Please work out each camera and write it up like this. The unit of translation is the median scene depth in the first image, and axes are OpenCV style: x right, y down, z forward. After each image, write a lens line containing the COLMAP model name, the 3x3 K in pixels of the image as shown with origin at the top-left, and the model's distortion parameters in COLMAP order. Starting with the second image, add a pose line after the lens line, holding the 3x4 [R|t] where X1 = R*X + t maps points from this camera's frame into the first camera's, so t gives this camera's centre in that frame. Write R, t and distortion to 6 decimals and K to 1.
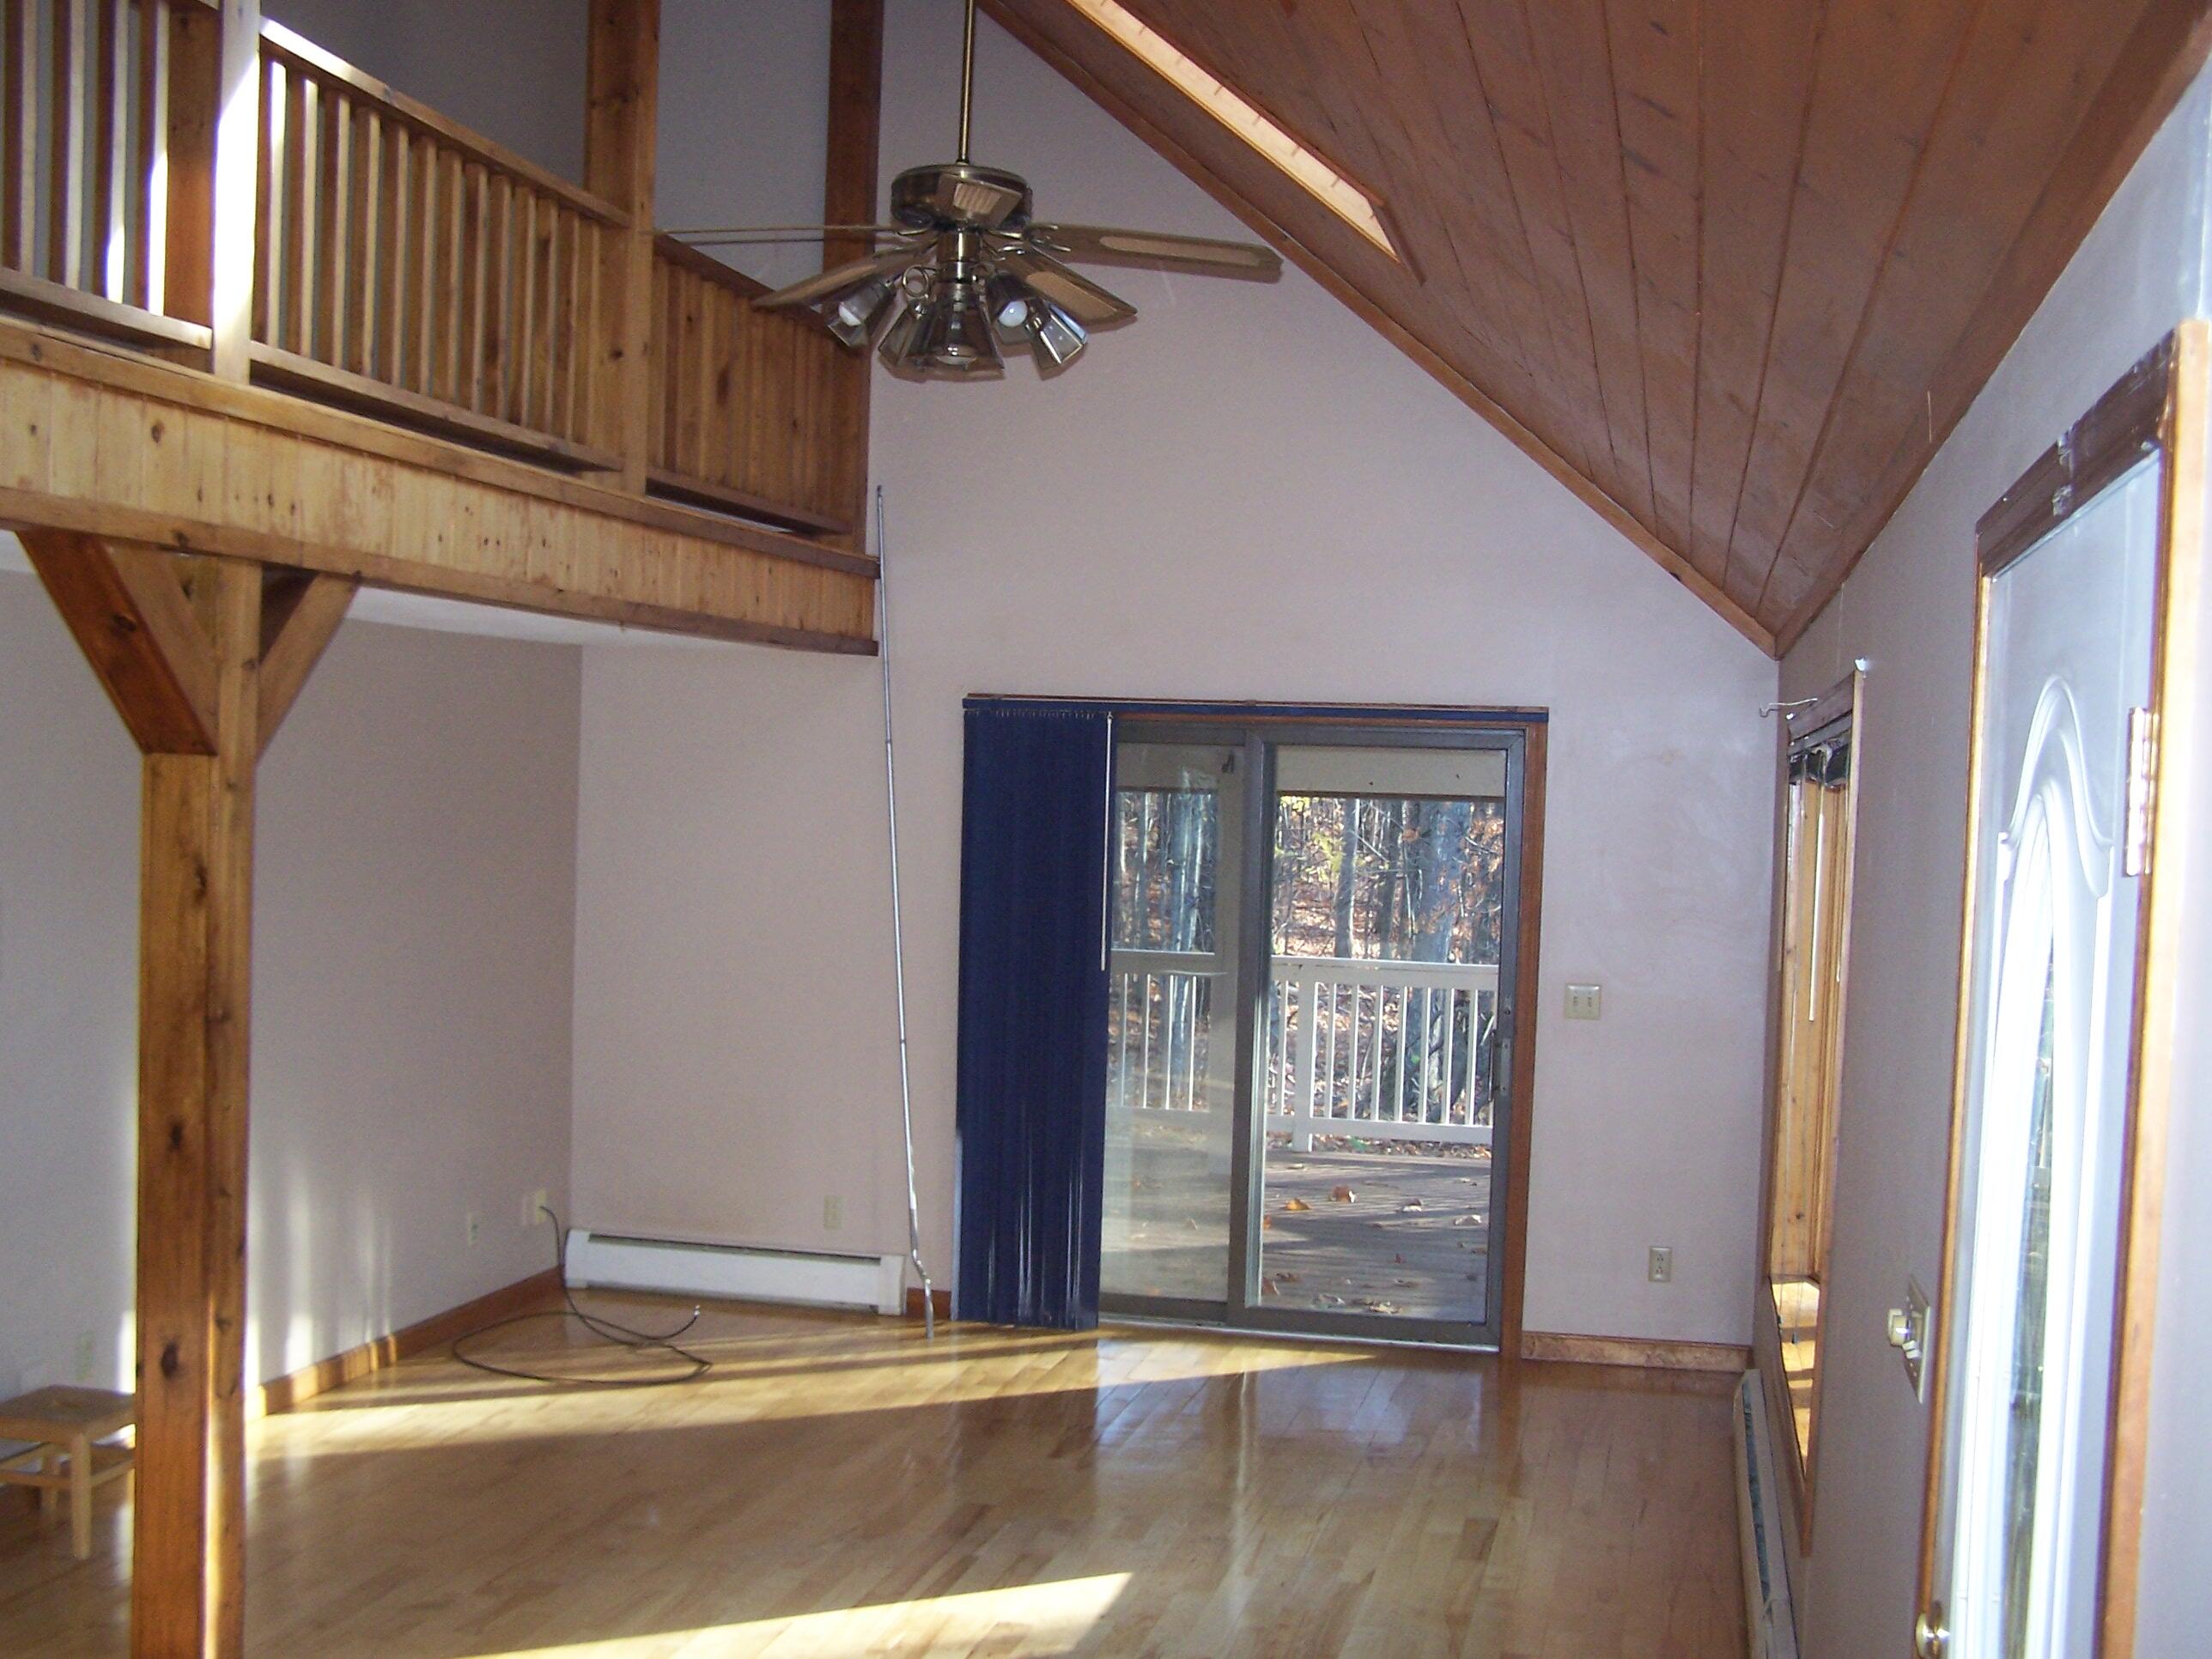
lens RADIAL K [[2476.7, 0, 1112.7], [0, 2476.7, 837.9], [0, 0, 1]] dist [-0.131192, 0.000000]
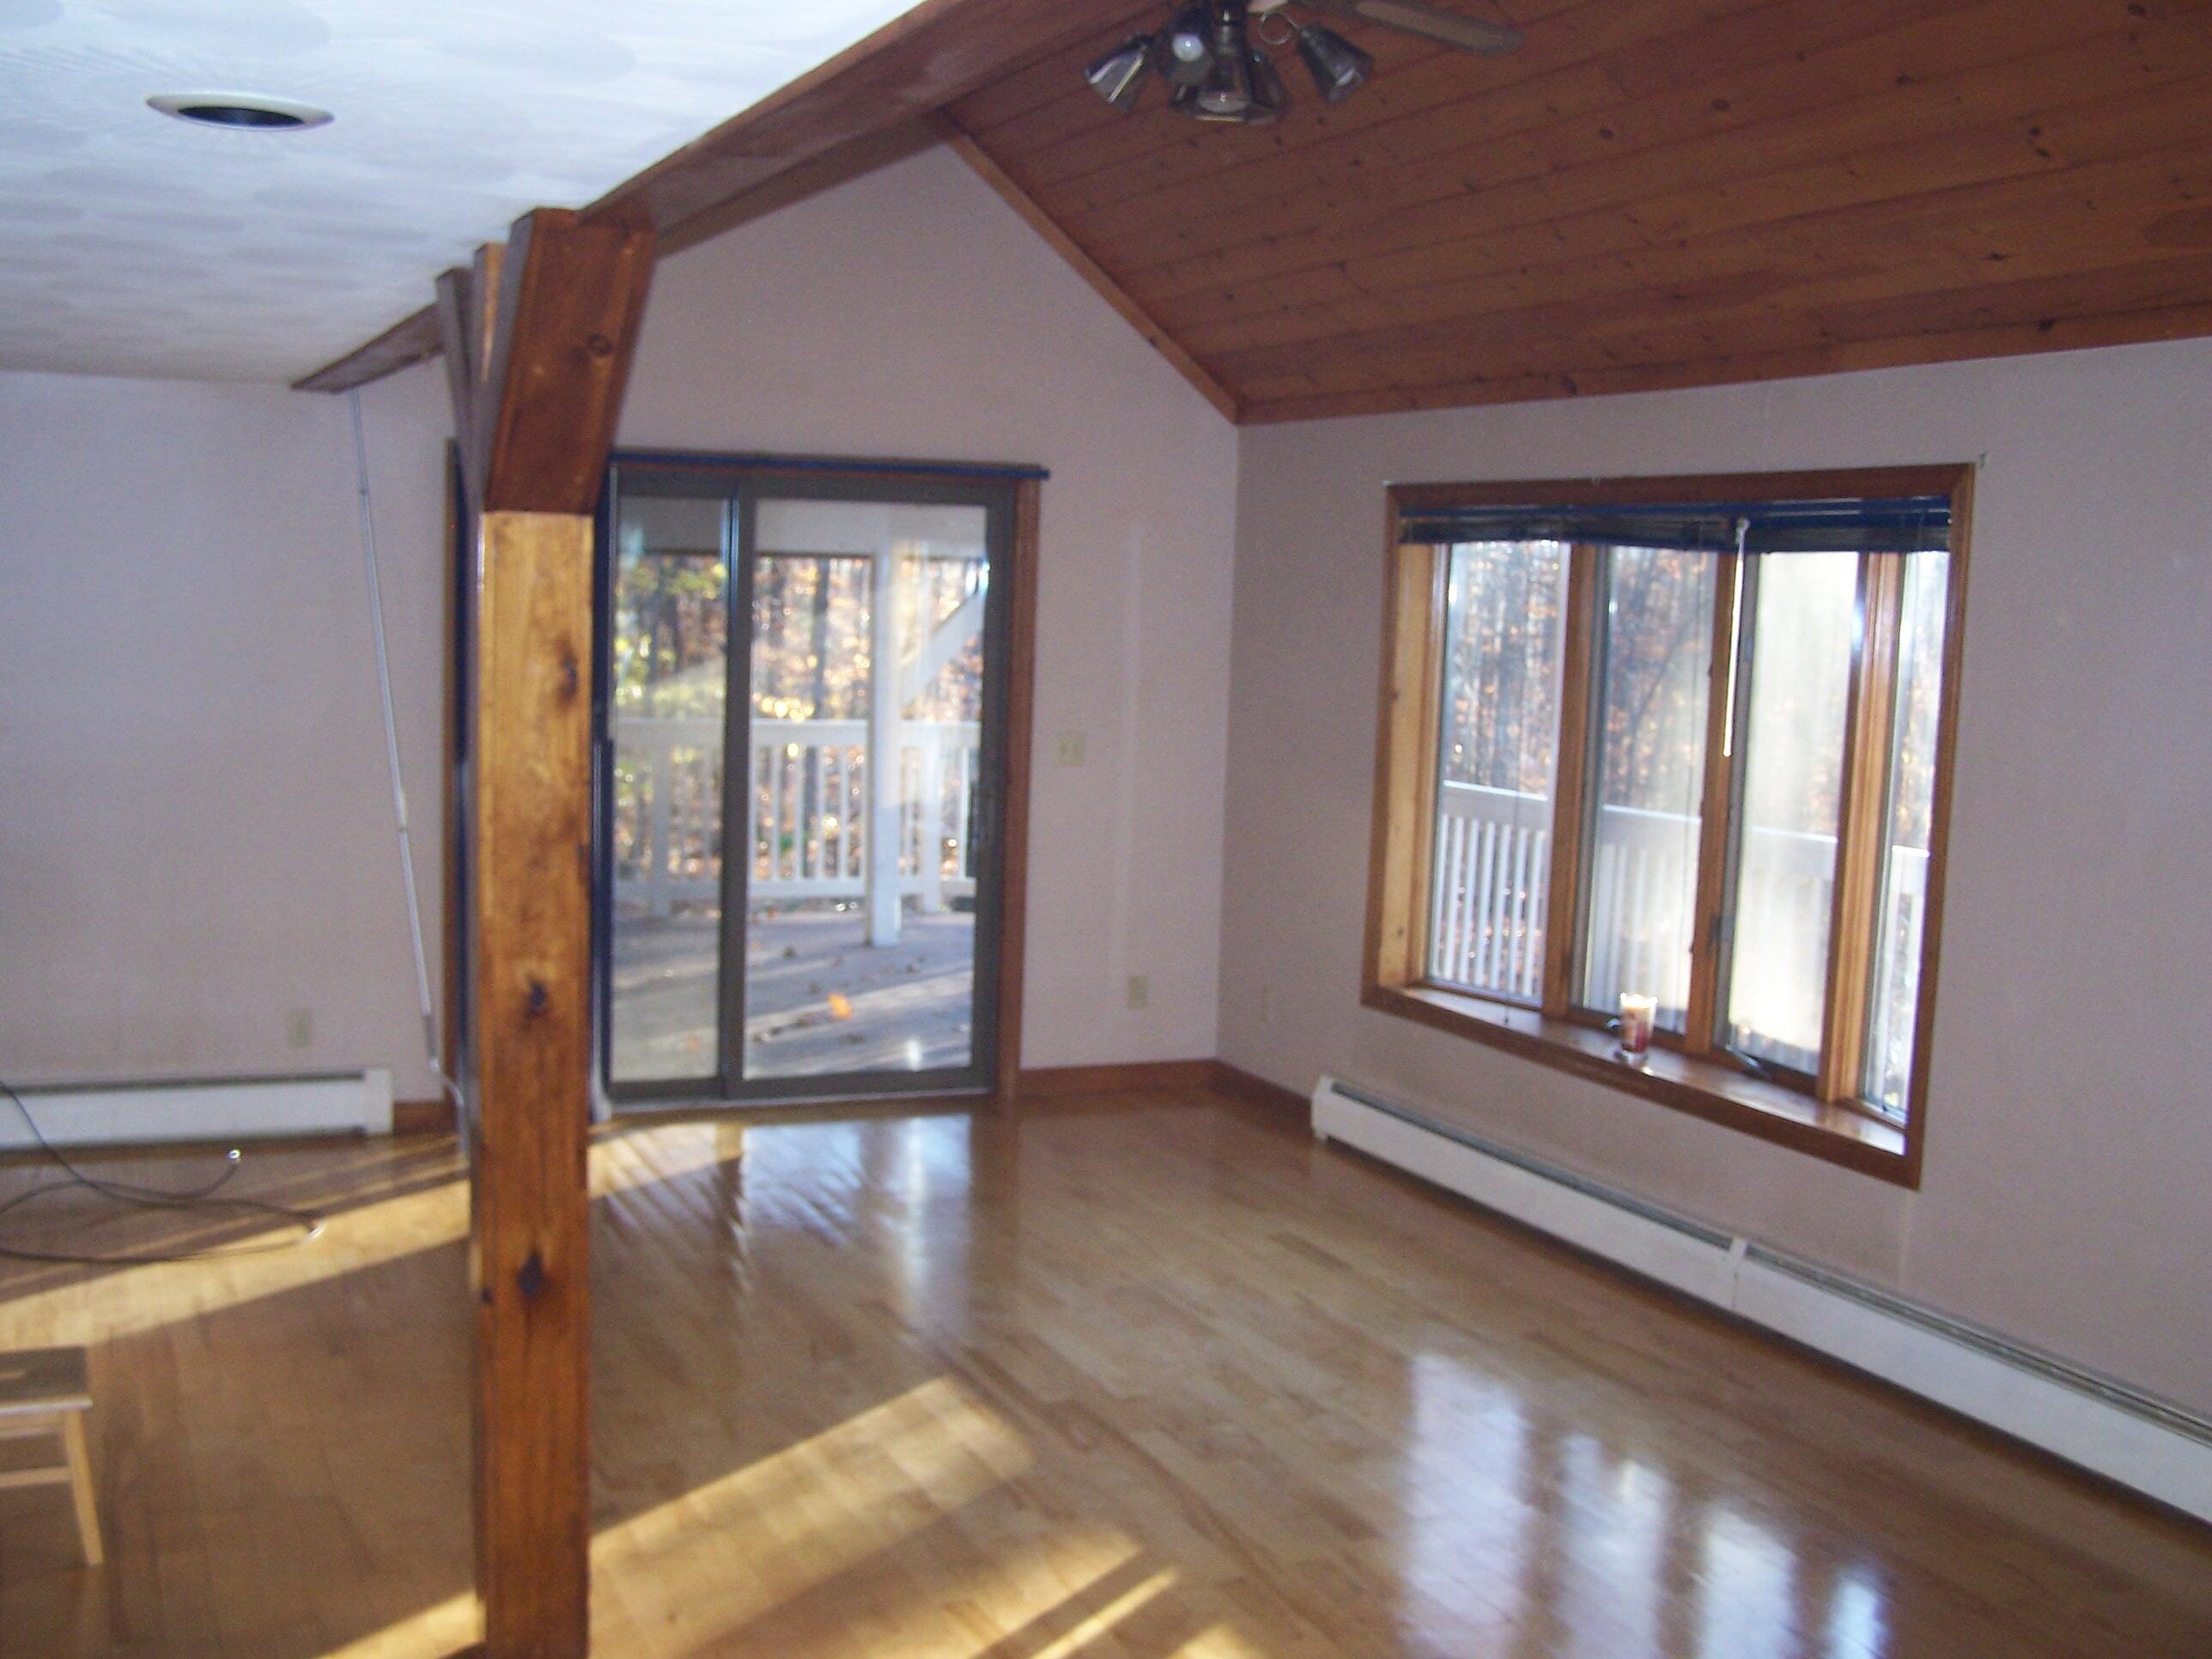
lens RADIAL K [[2476.7, 0, 1107.5], [0, 2476.7, 828.2], [0, 0, 1]] dist [-0.131192, 0.000000]
pose [[0.805368, -0.063565, 0.589358, -0.417752], [0.004171, 0.994817, 0.101597, -0.007219], [-0.592761, -0.079365, 0.801458, 0.148167]]
